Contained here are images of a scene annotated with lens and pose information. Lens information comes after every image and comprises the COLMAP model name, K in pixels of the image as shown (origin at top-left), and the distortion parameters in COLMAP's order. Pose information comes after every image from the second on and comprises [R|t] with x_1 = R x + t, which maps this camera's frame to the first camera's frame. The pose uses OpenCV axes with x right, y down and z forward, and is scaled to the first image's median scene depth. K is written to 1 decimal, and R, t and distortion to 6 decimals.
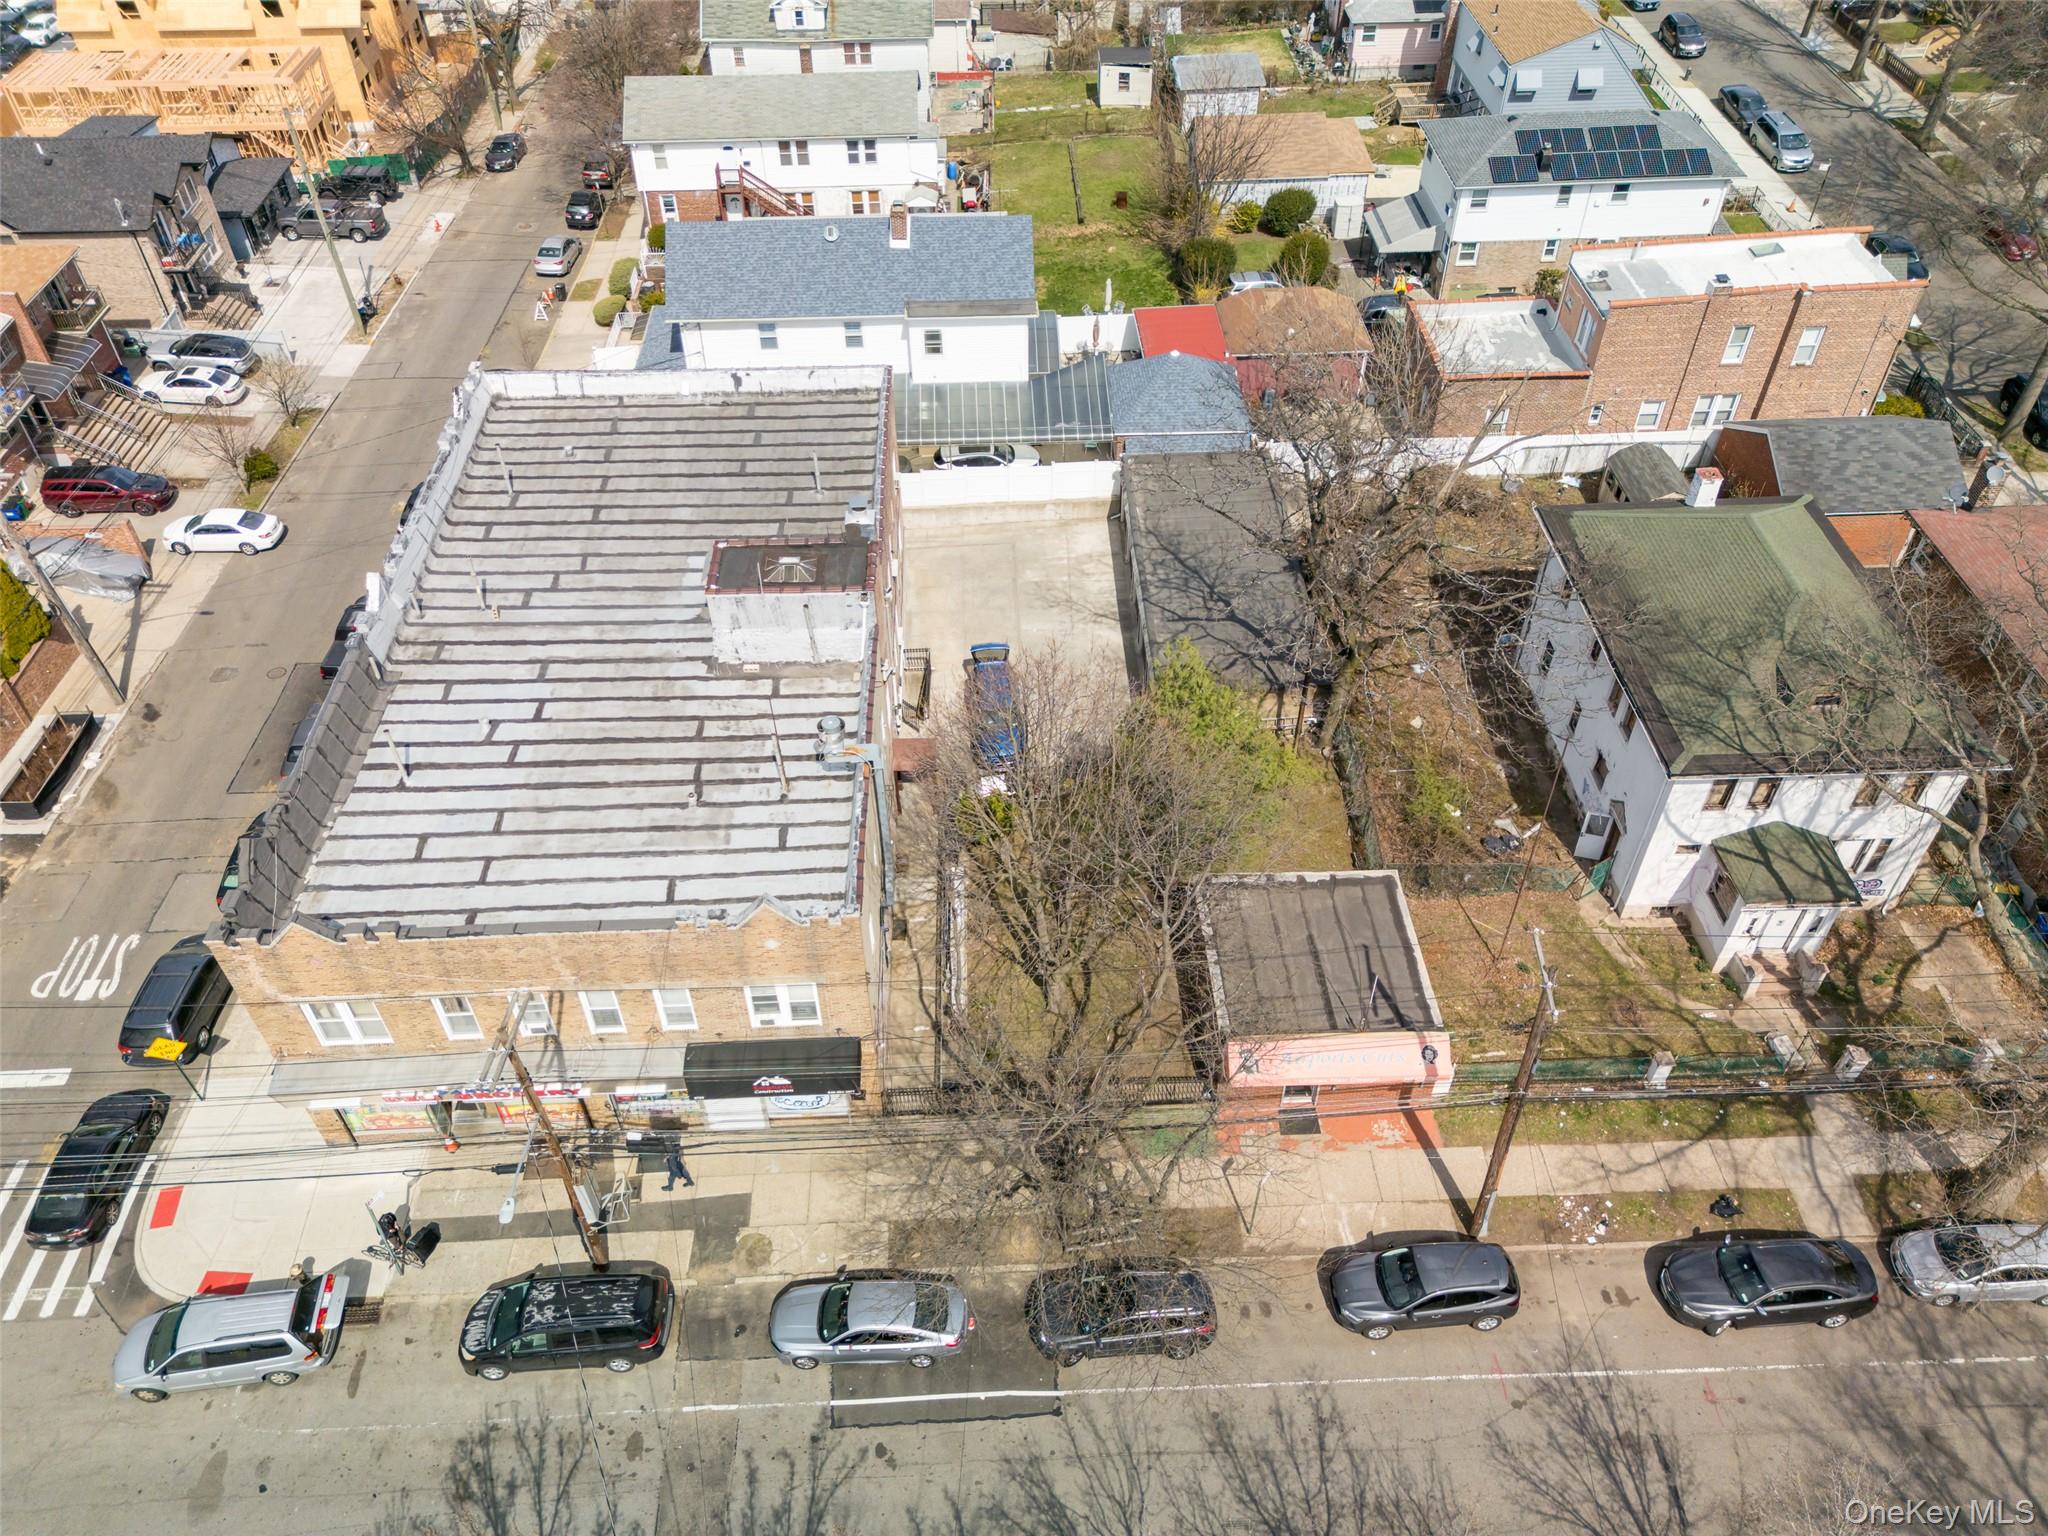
lens RADIAL K [[1498.2, 0, 1029.0], [0, 1498.2, 763.6], [0, 0, 1]] dist [0.093878, -0.094902]
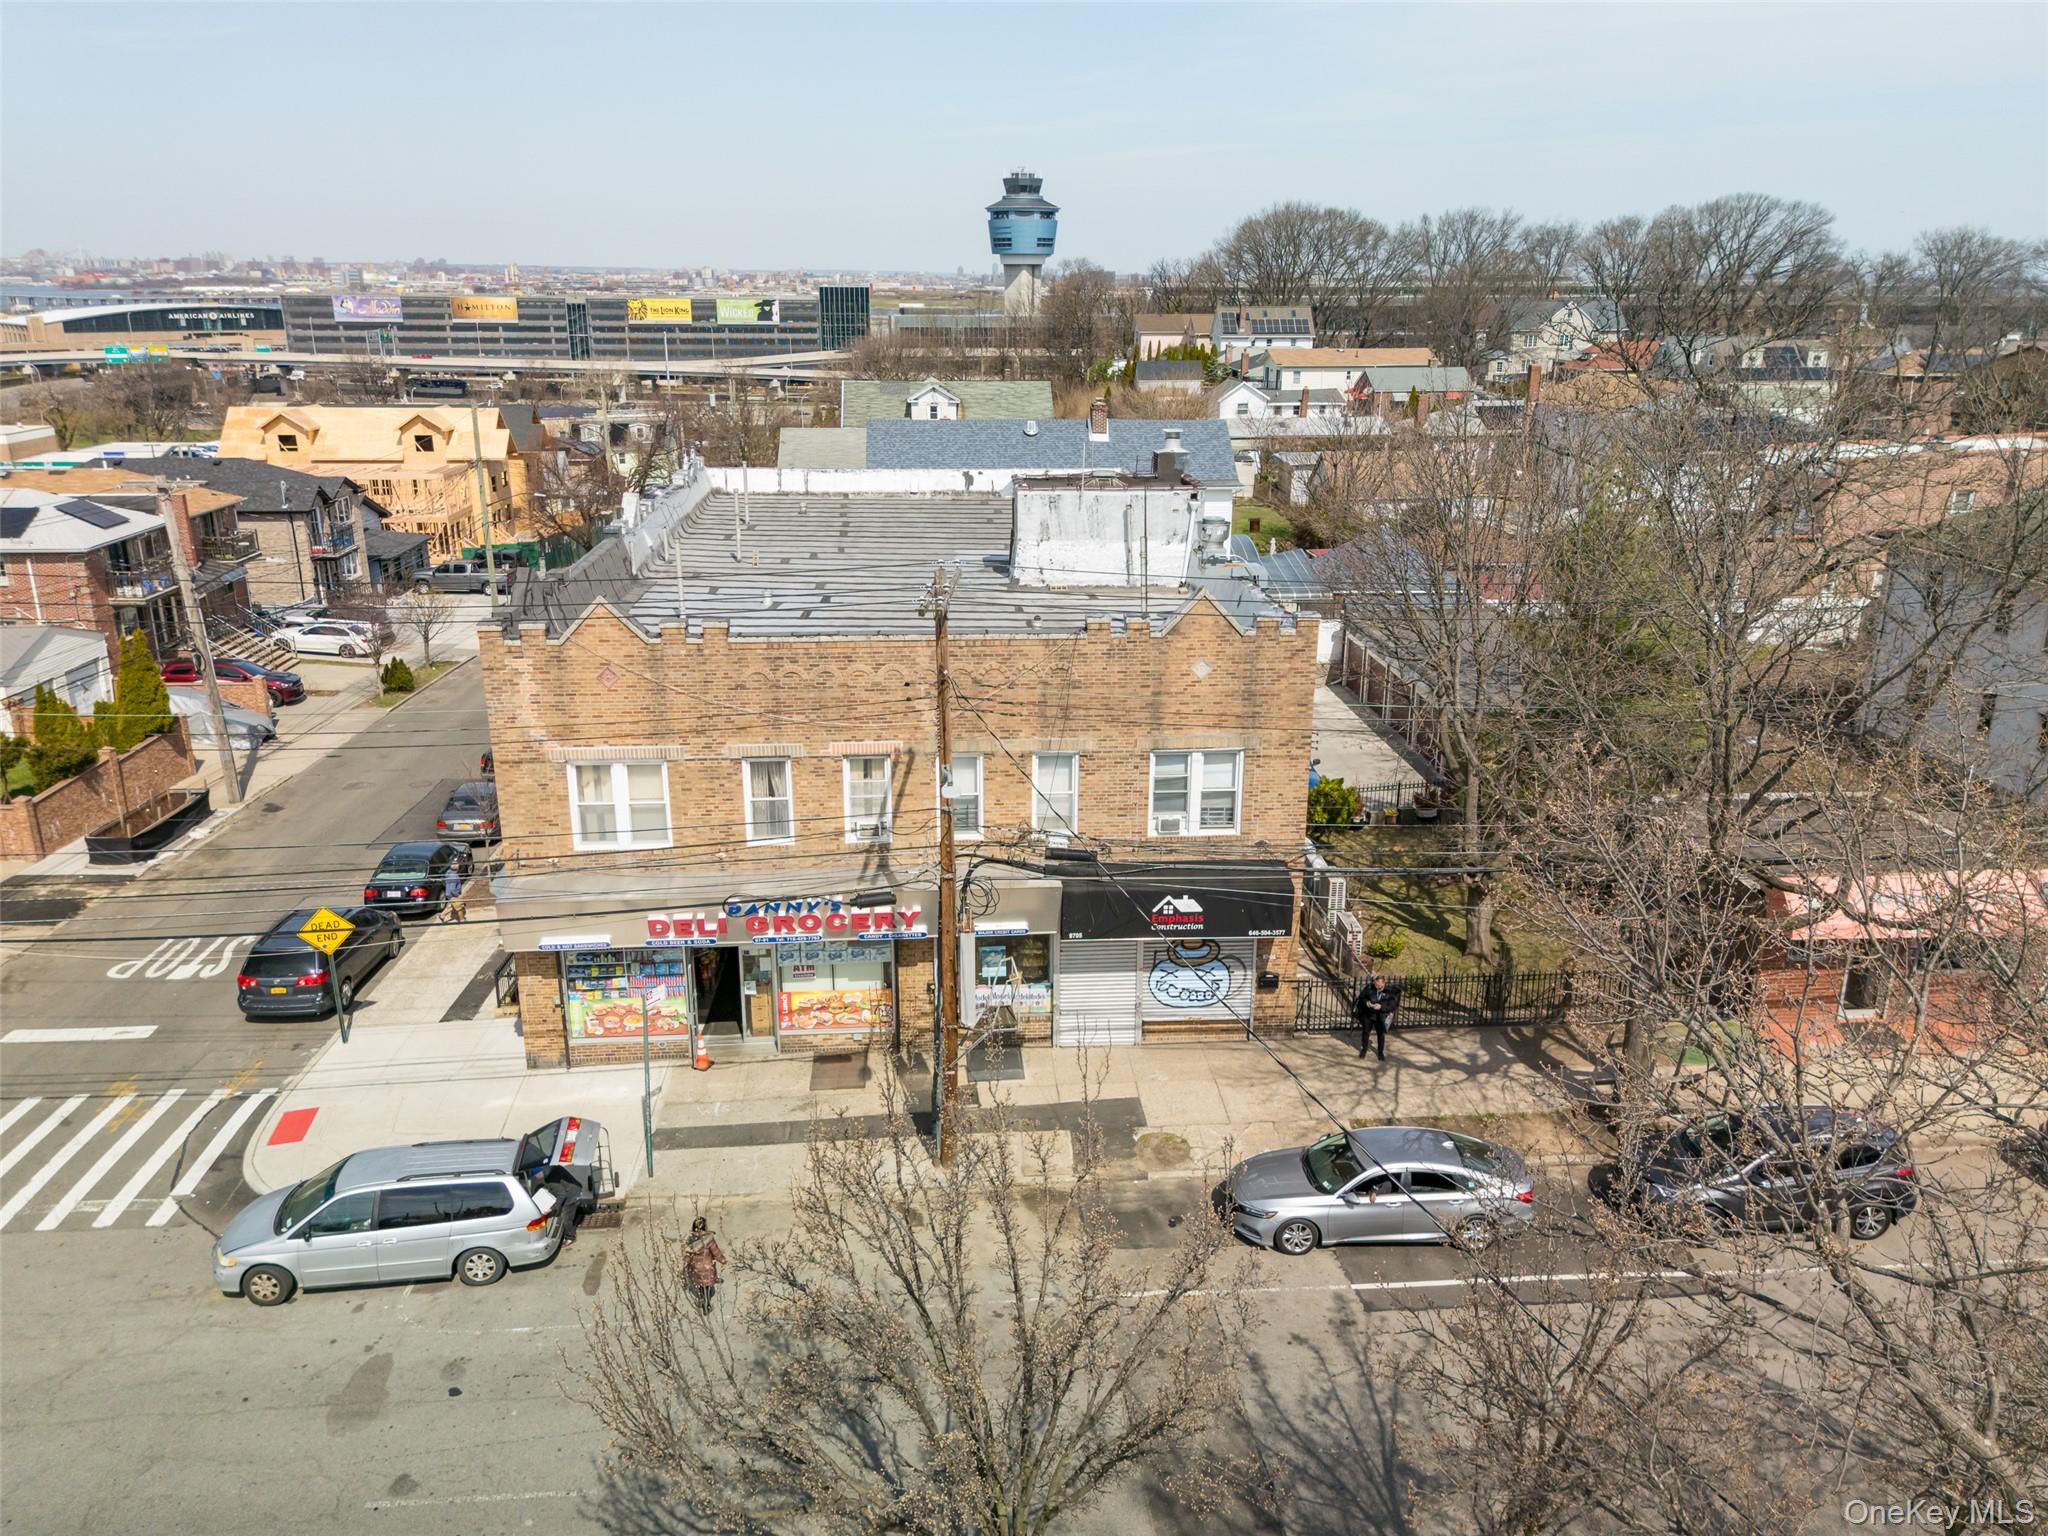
lens RADIAL K [[1502.3, 0, 1028.0], [0, 1502.3, 763.9], [0, 0, 1]] dist [0.086416, -0.086251]
pose [[0.999504, 0.000372, 0.031476, -0.229661], [0.013354, 0.900485, -0.434682, 0.400510], [-0.028506, 0.434887, 0.900034, 0.272199]]
